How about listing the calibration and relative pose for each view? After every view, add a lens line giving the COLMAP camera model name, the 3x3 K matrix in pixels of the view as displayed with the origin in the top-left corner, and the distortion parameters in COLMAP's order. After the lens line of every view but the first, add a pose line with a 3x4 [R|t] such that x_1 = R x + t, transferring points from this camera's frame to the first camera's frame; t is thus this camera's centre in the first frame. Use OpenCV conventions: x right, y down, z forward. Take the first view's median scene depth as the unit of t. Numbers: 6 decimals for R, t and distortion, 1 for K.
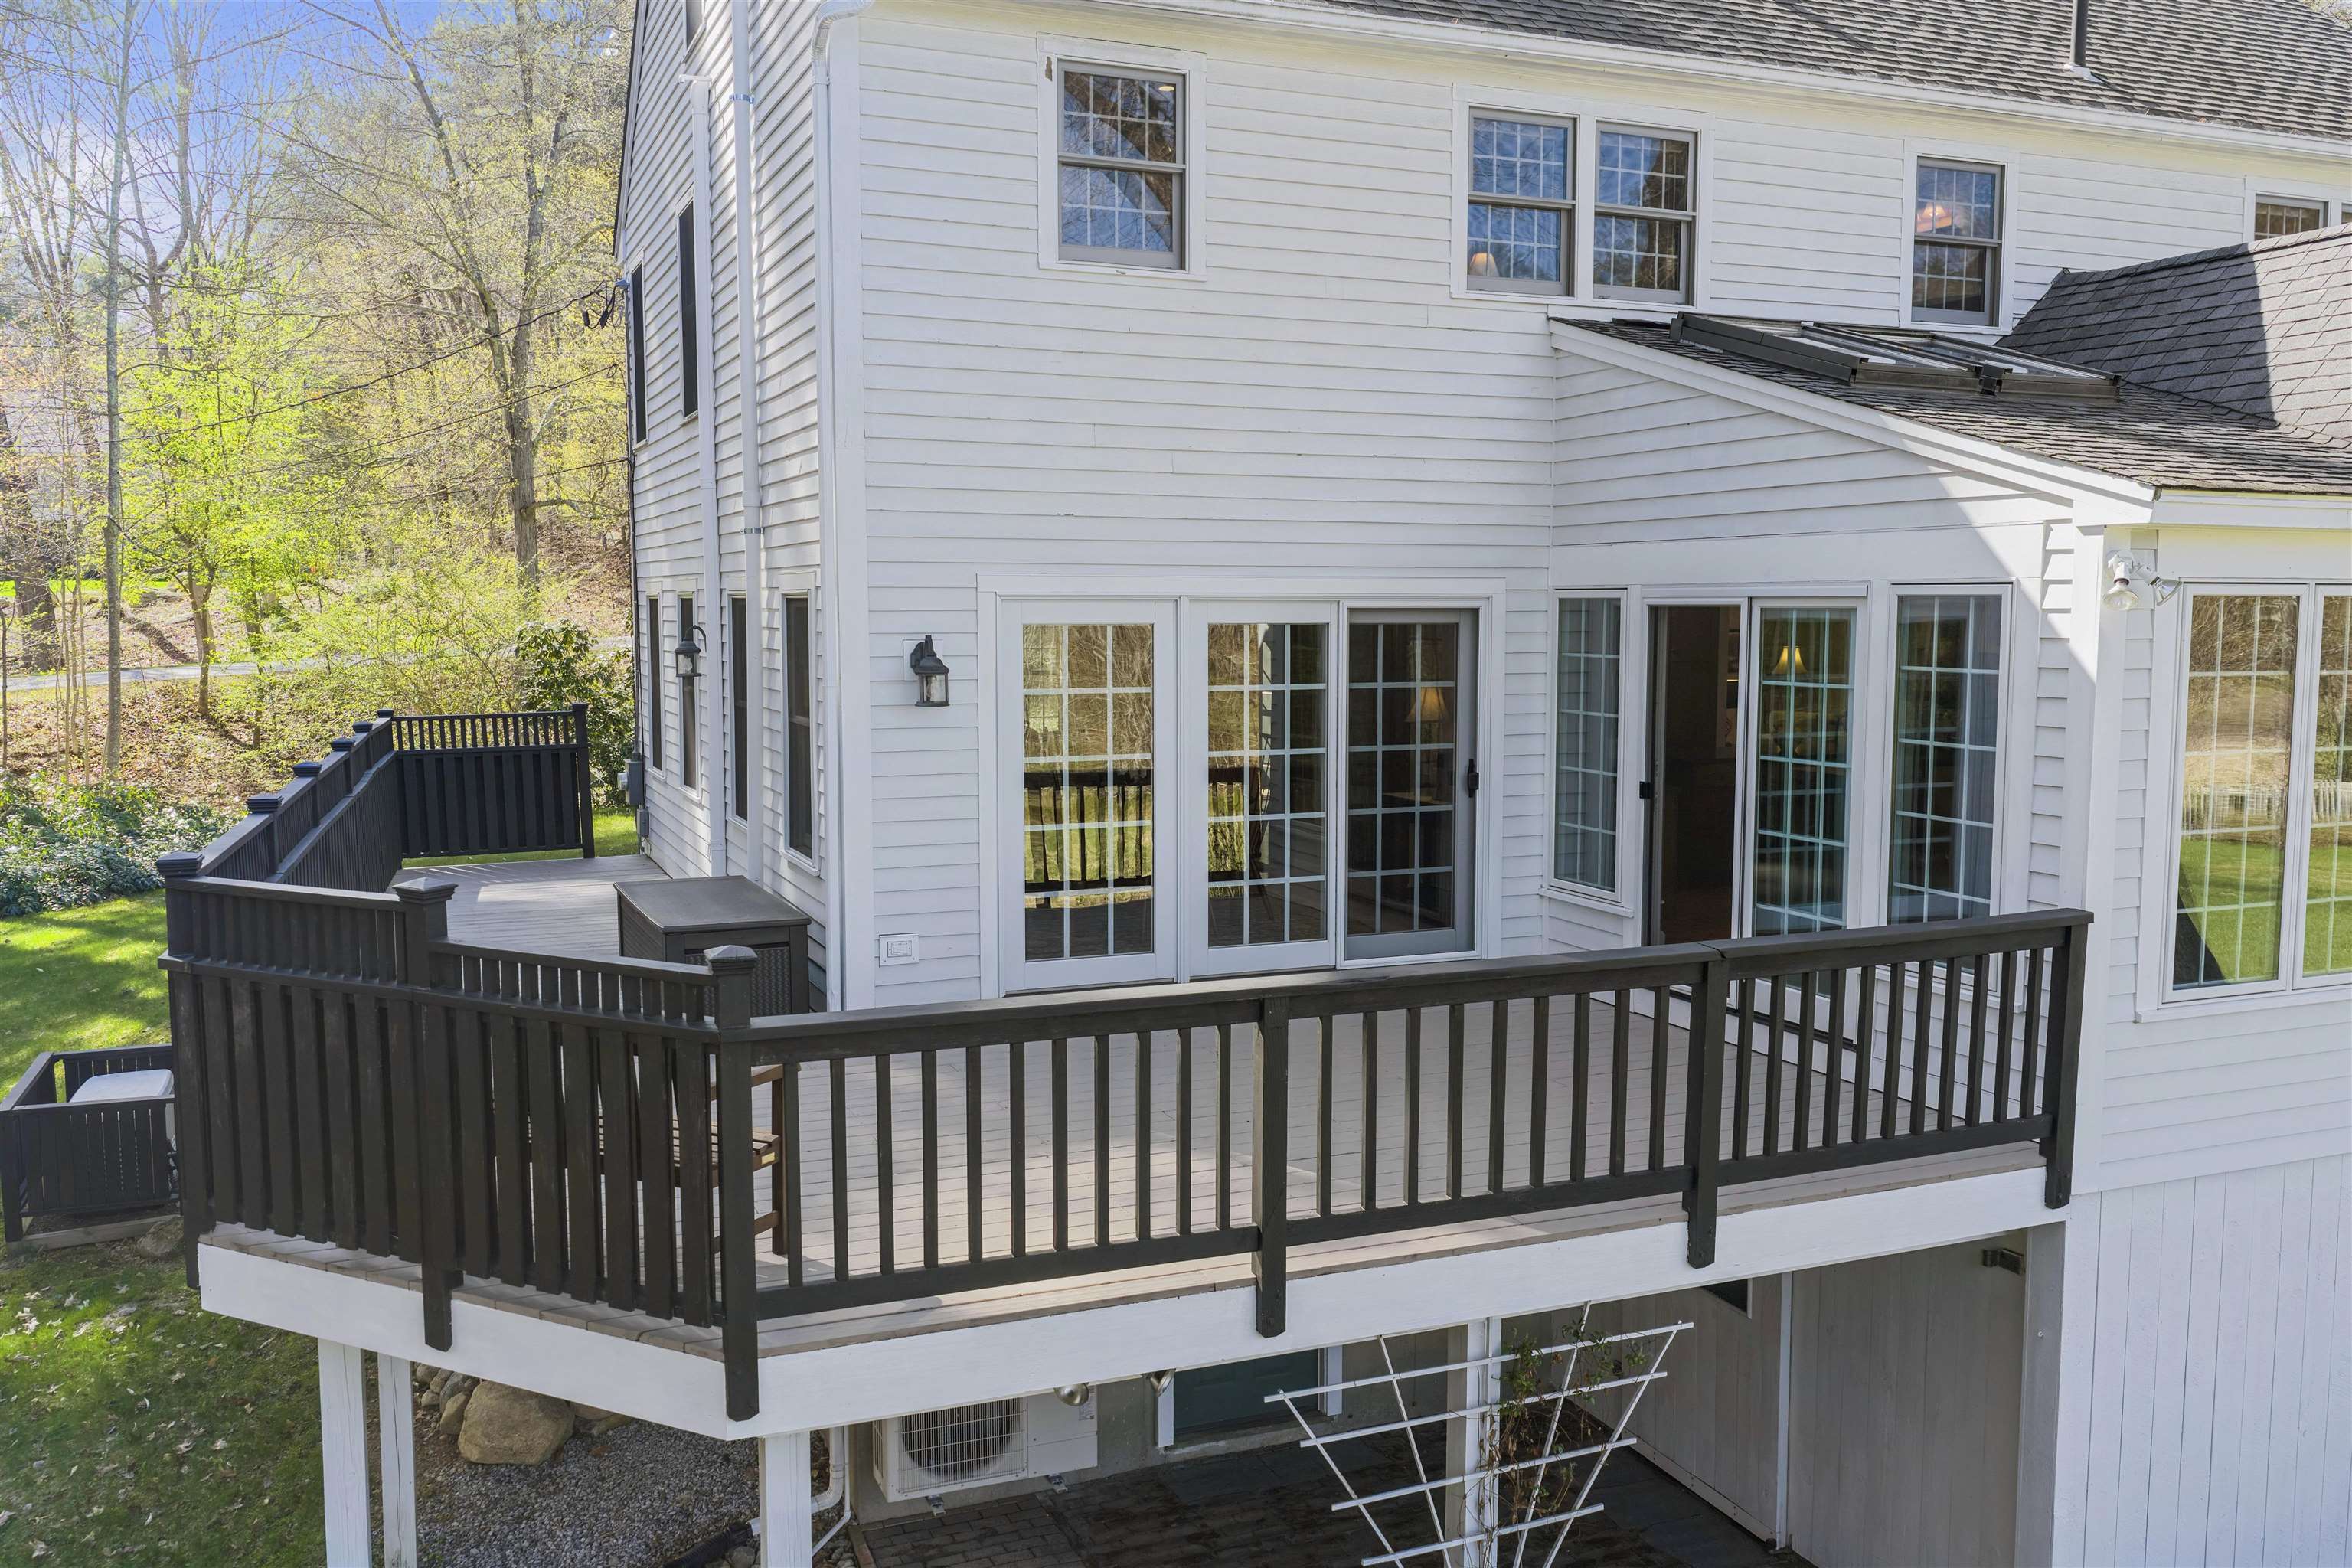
lens RADIAL K [[1908.5, 0, 1175.7], [0, 1908.5, 788.0], [0, 0, 1]] dist [0.010421, -0.000446]
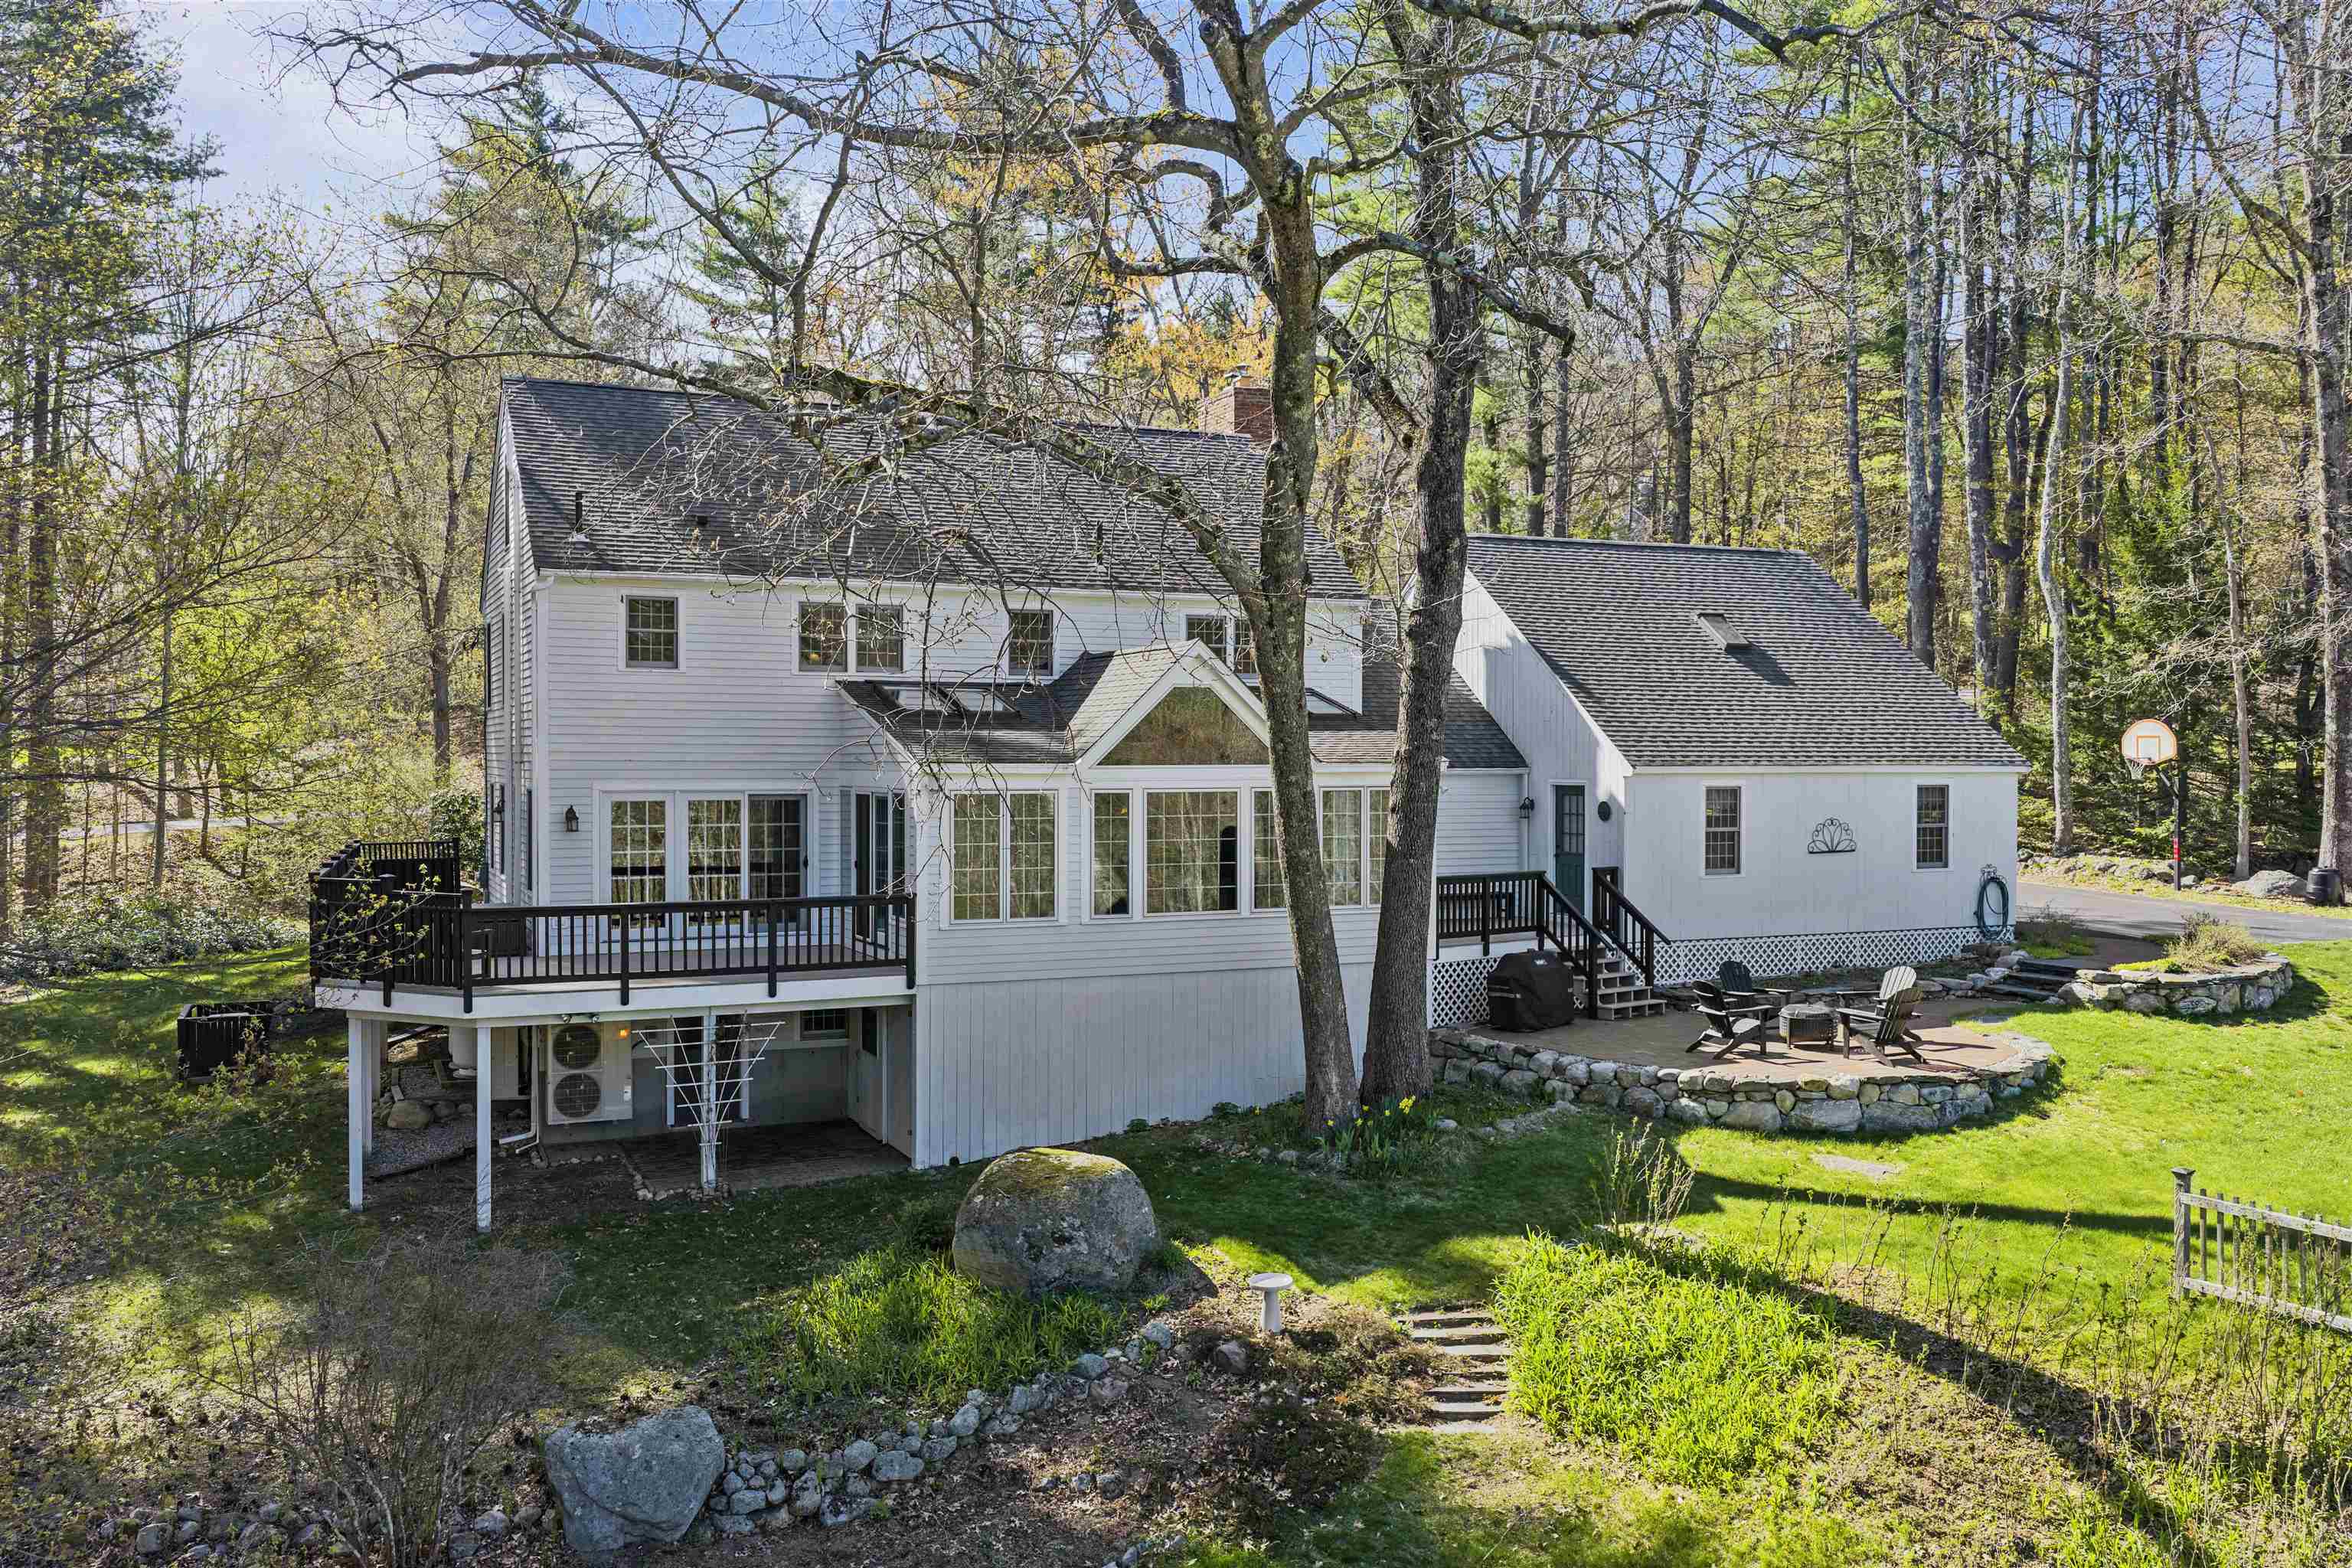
lens RADIAL K [[1908.5, 0, 1174.0], [0, 1908.5, 783.3], [0, 0, 1]] dist [0.010421, -0.000446]
pose [[0.999462, -0.000949, 0.032777, 0.604520], [0.003658, 0.996568, -0.082694, 0.110110], [-0.032586, 0.082769, 0.996036, -1.650327]]
